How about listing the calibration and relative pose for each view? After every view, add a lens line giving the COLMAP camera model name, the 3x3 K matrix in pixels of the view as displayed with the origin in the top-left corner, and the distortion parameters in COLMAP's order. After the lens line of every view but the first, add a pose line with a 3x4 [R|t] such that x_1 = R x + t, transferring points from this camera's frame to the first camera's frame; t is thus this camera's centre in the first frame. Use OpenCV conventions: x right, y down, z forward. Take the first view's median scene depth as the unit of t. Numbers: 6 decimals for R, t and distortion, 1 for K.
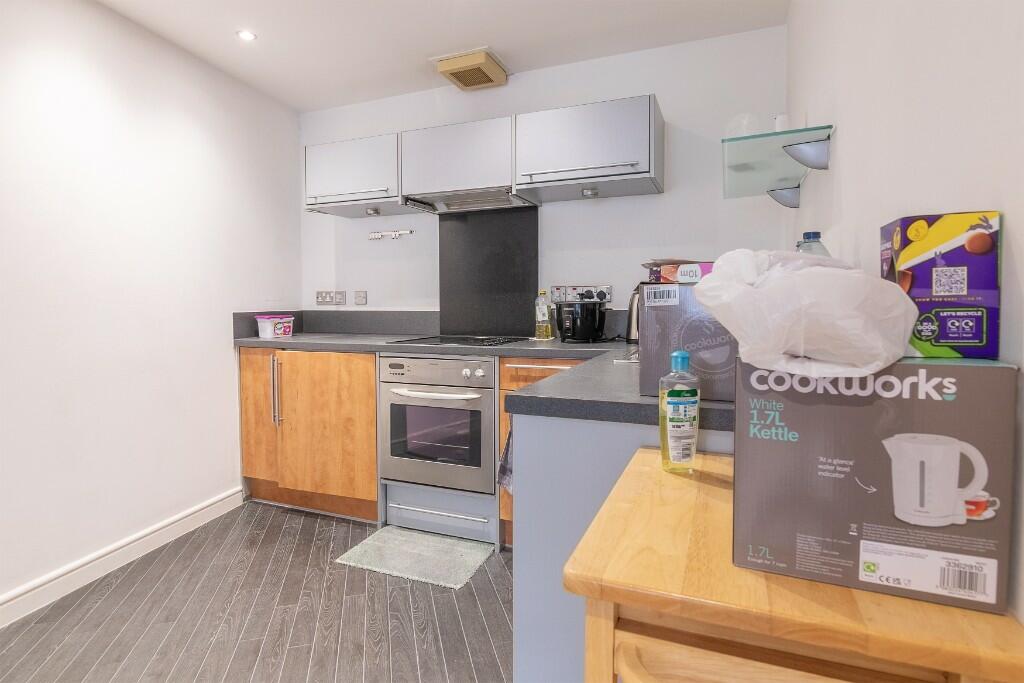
lens RADIAL K [[528.7, 0, 512.0], [0, 528.7, 341.5], [0, 0, 1]] dist [0.002903, -0.000828]
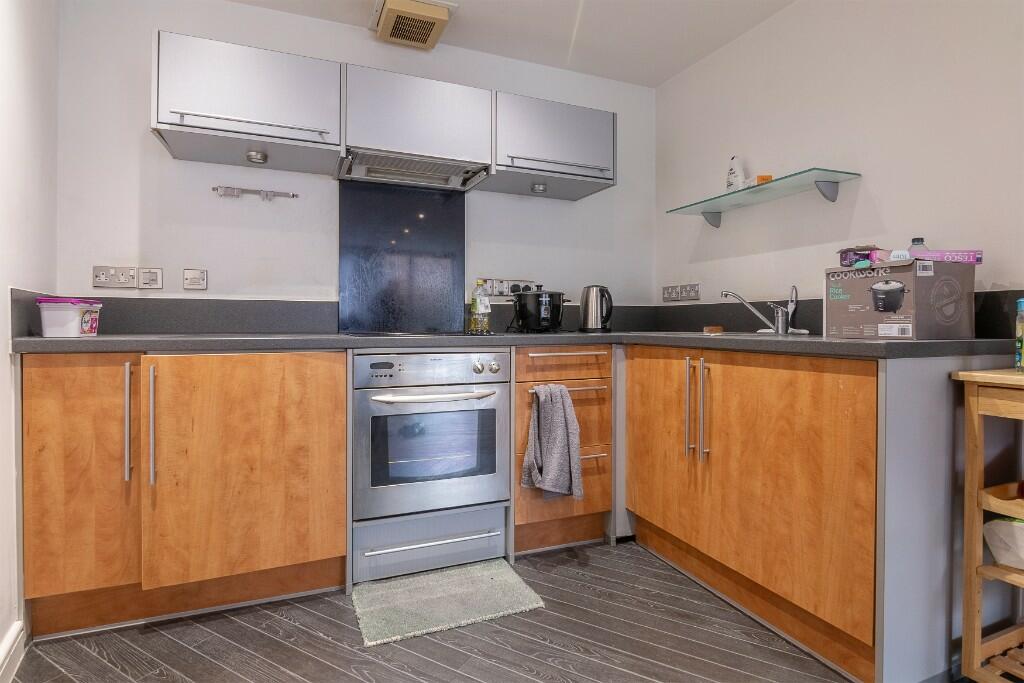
lens RADIAL K [[522.1, 0, 512.0], [0, 522.1, 341.5], [0, 0, 1]] dist [-0.004713, -0.000743]
pose [[0.709312, -0.017341, 0.704681, -0.573015], [0.045168, 0.998761, -0.020887, 0.033471], [-0.703446, 0.046645, 0.709216, 0.308689]]
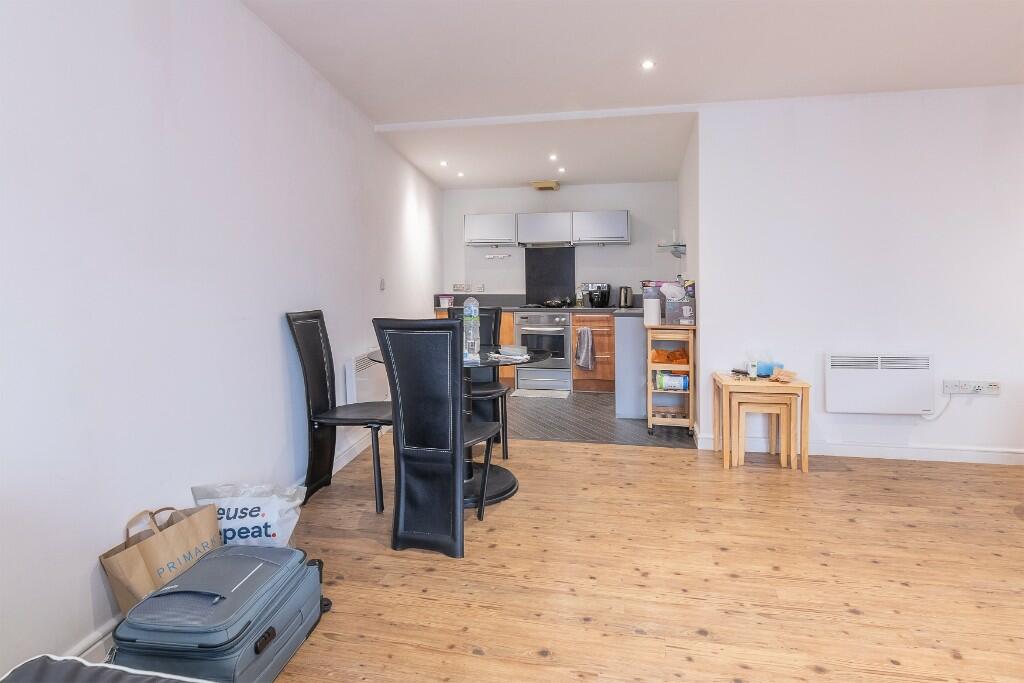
lens RADIAL K [[572.2, 0, 512.0], [0, 572.2, 341.5], [0, 0, 1]] dist [-0.021190, -0.000668]
pose [[0.985688, -0.007672, 0.168407, -0.651395], [0.005304, 0.999881, 0.014510, 0.108359], [-0.168498, -0.013410, 0.985611, -1.393661]]
